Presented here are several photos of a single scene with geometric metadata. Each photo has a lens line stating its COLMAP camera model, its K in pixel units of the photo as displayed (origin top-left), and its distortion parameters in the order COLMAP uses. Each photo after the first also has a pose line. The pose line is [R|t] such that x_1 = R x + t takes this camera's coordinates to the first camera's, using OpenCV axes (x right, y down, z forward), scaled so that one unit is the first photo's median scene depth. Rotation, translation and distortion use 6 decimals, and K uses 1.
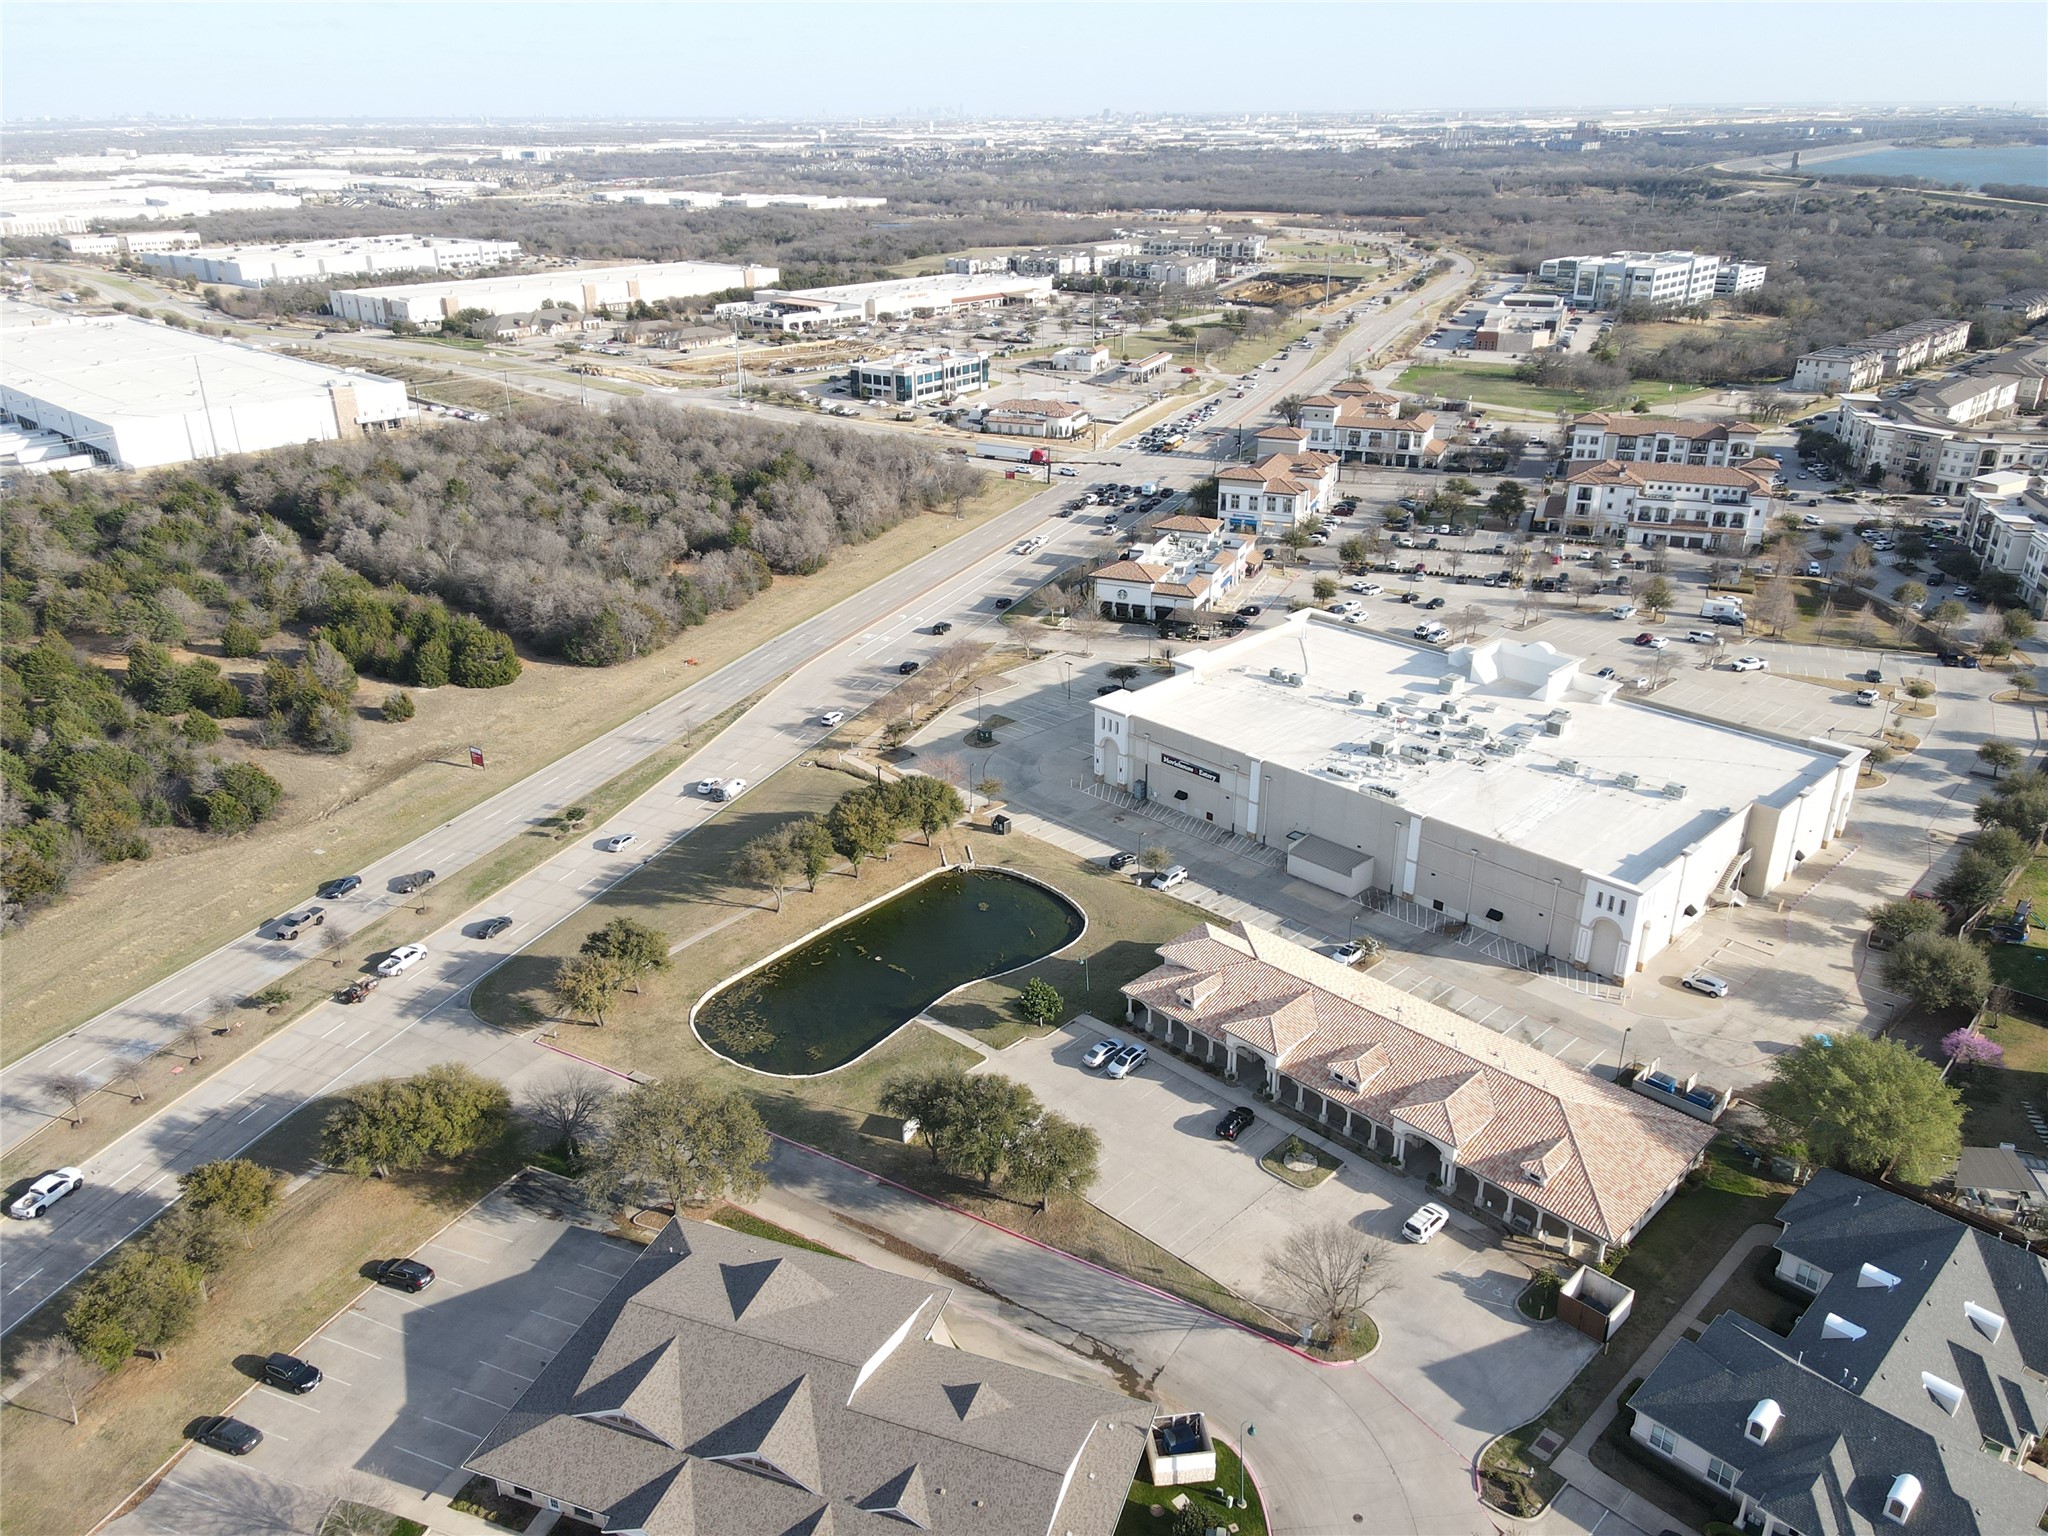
lens RADIAL K [[1496.3, 0, 1020.6], [0, 1496.3, 770.2], [0, 0, 1]] dist [0.003106, 0.031263]
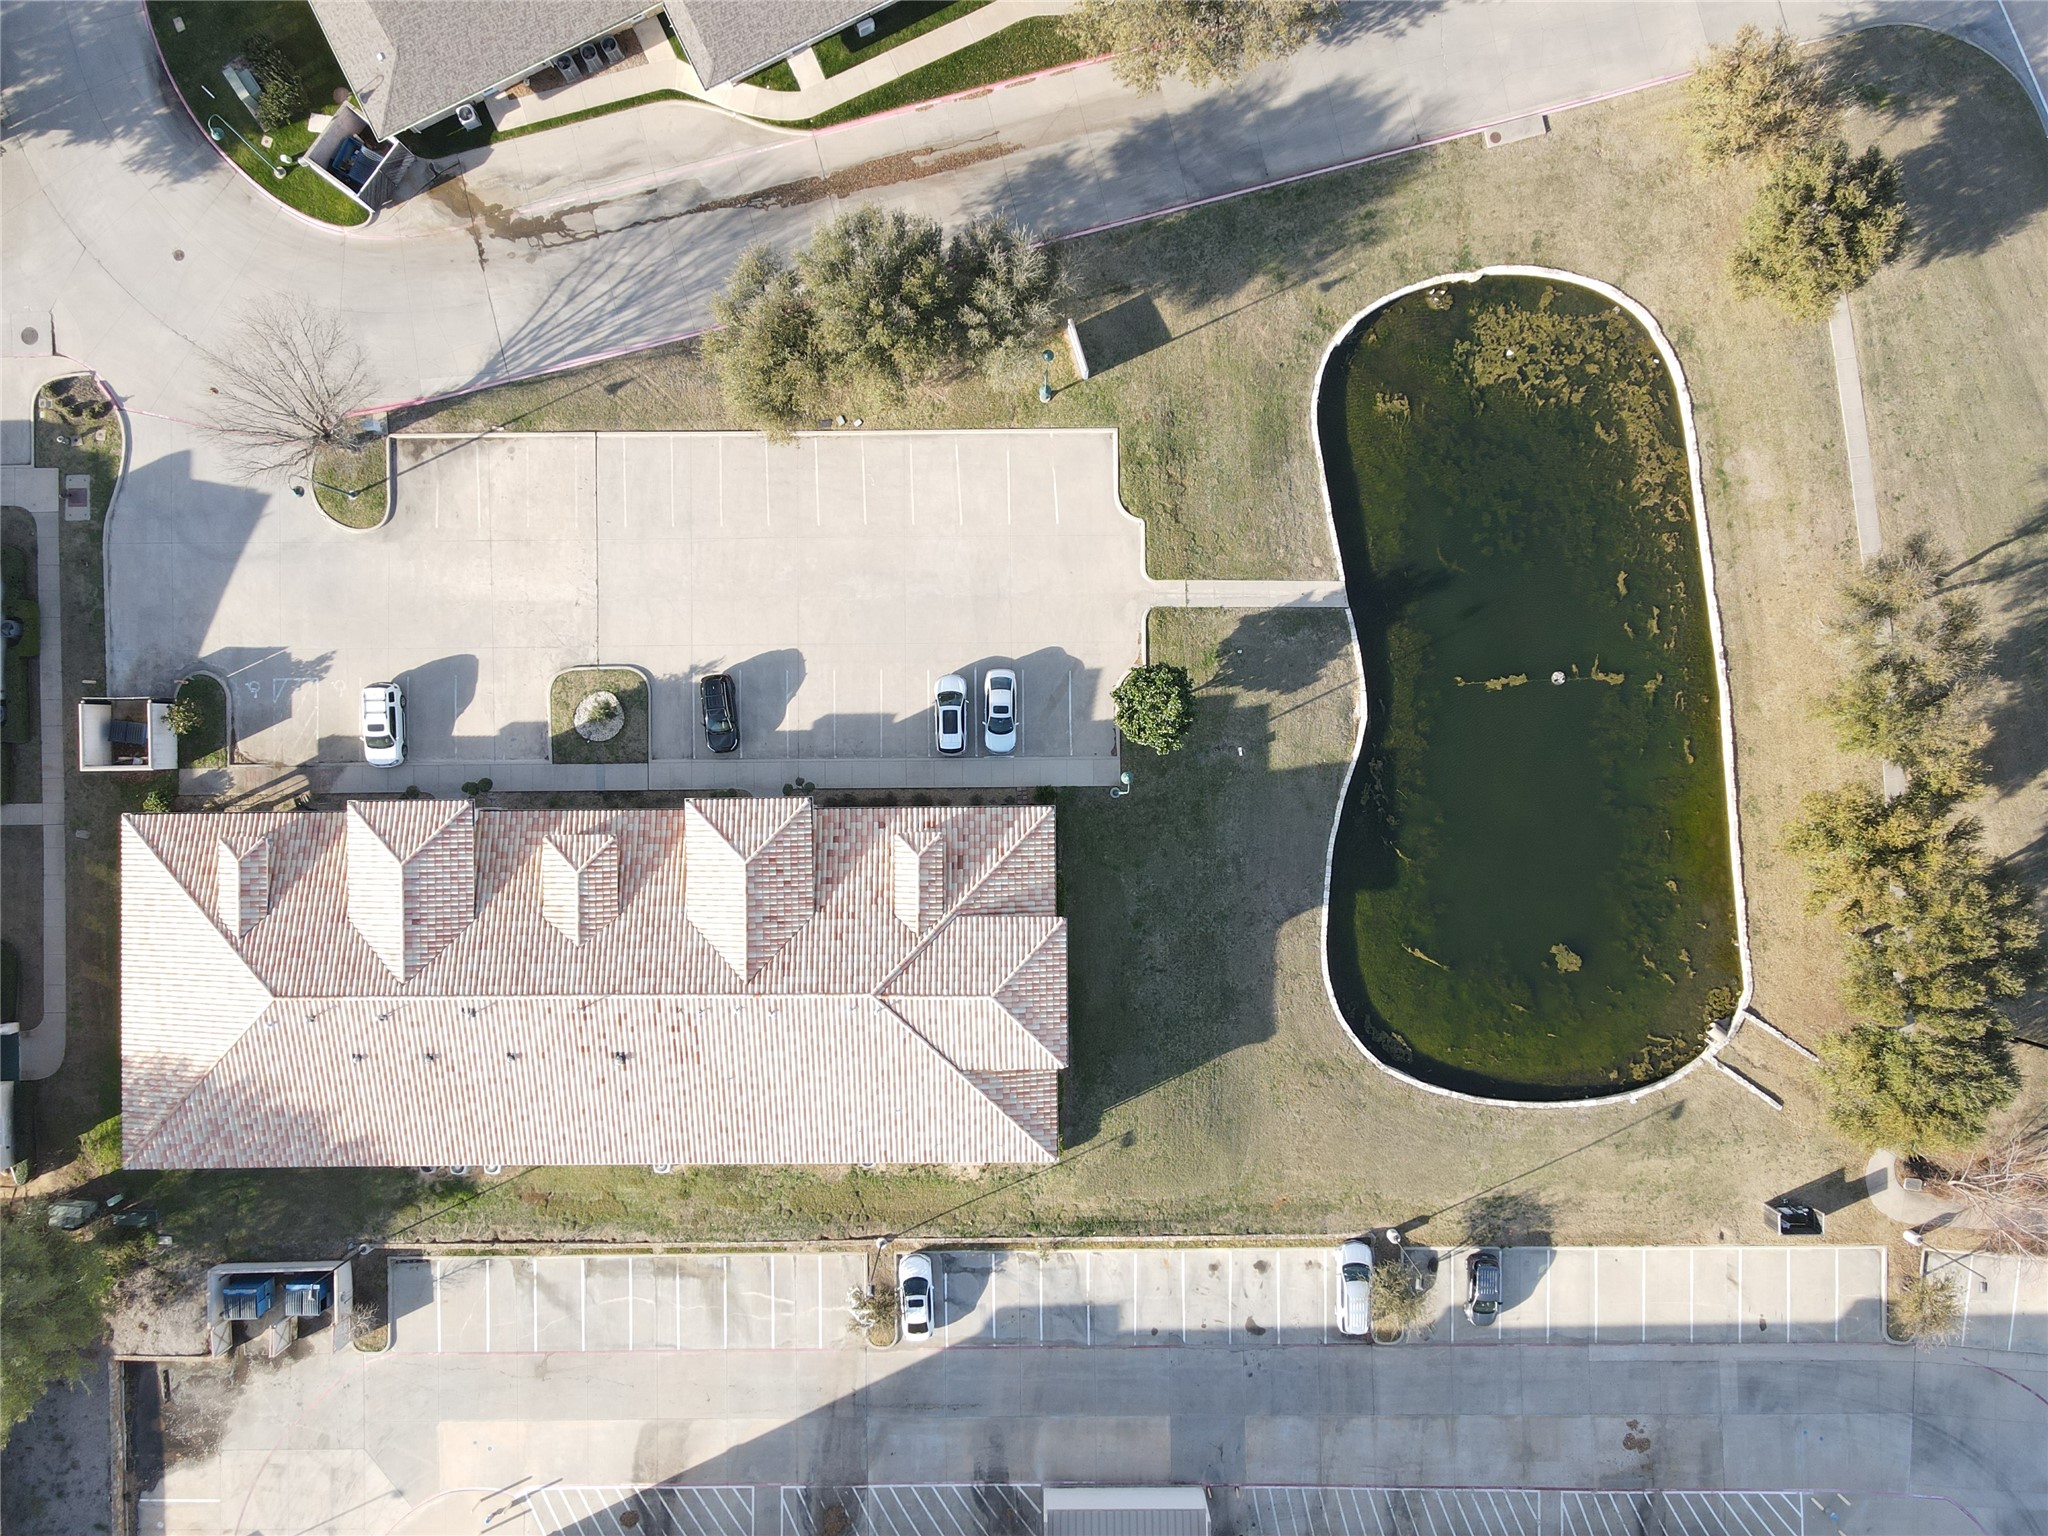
lens RADIAL K [[1496.3, 0, 1020.6], [0, 1496.3, 770.2], [0, 0, 1]] dist [0.003106, 0.031263]
pose [[-0.694723, 0.718938, 0.022080, 0.041619], [-0.275492, -0.294318, 0.915140, -0.275186], [0.664427, 0.629686, 0.402532, 0.602777]]
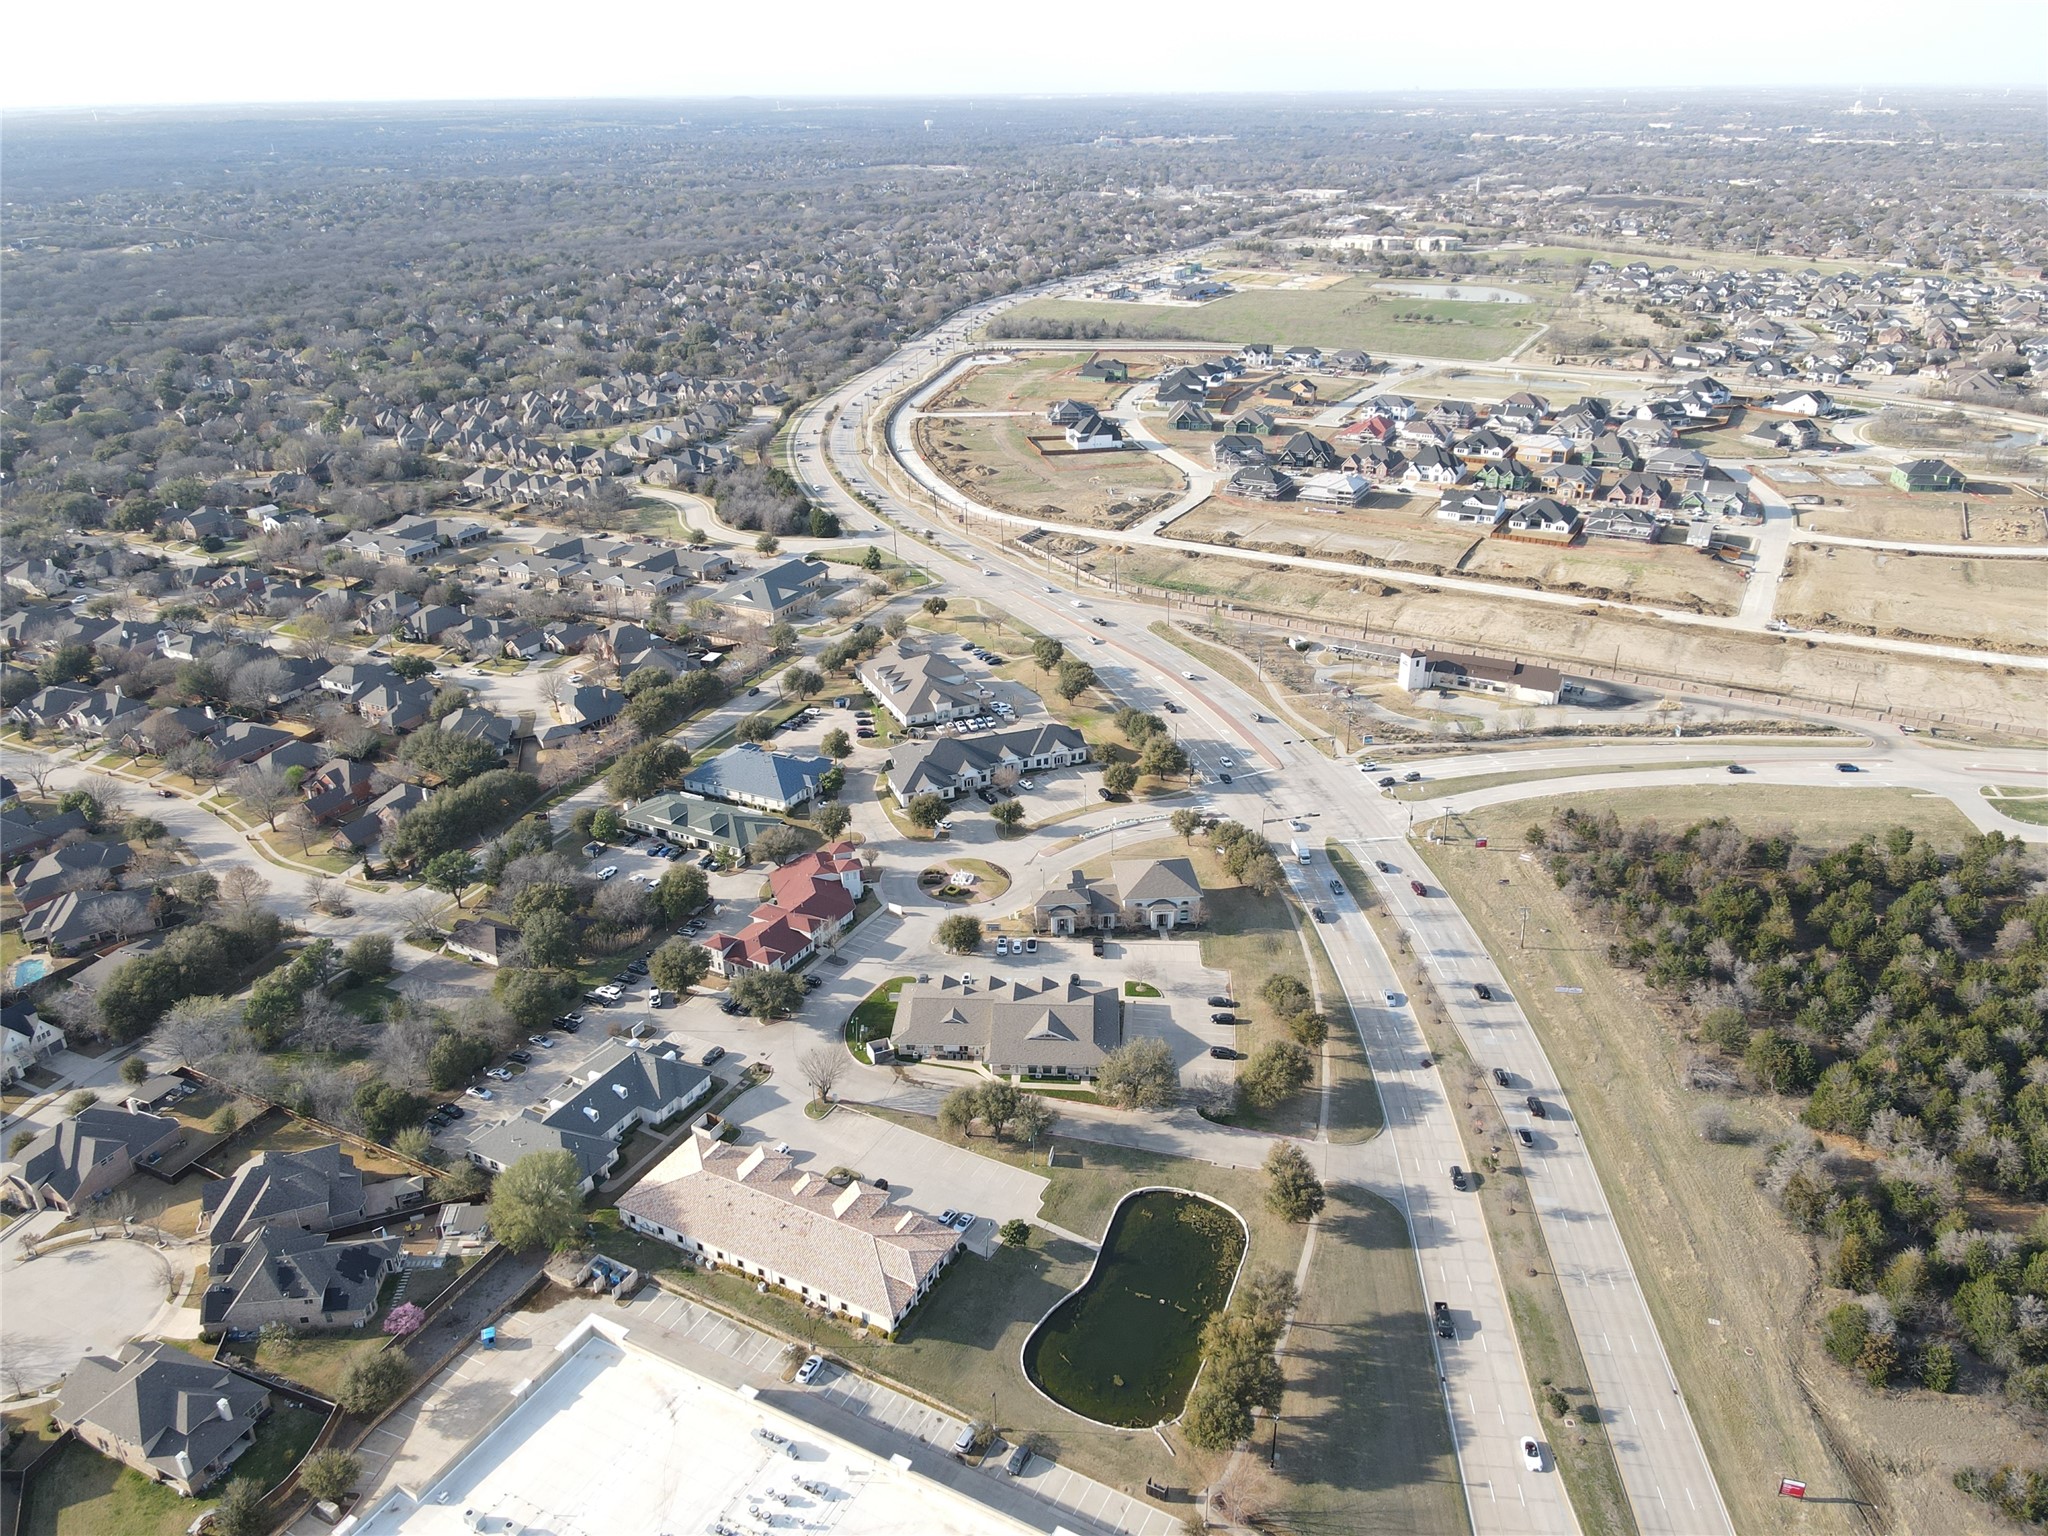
lens RADIAL K [[1496.3, 0, 1020.6], [0, 1496.3, 770.2], [0, 0, 1]] dist [0.003106, 0.031263]
pose [[-0.954283, 0.137017, -0.265650, 0.274550], [-0.108367, 0.669688, 0.734693, -1.011312], [0.278568, 0.729893, -0.624224, 1.277611]]
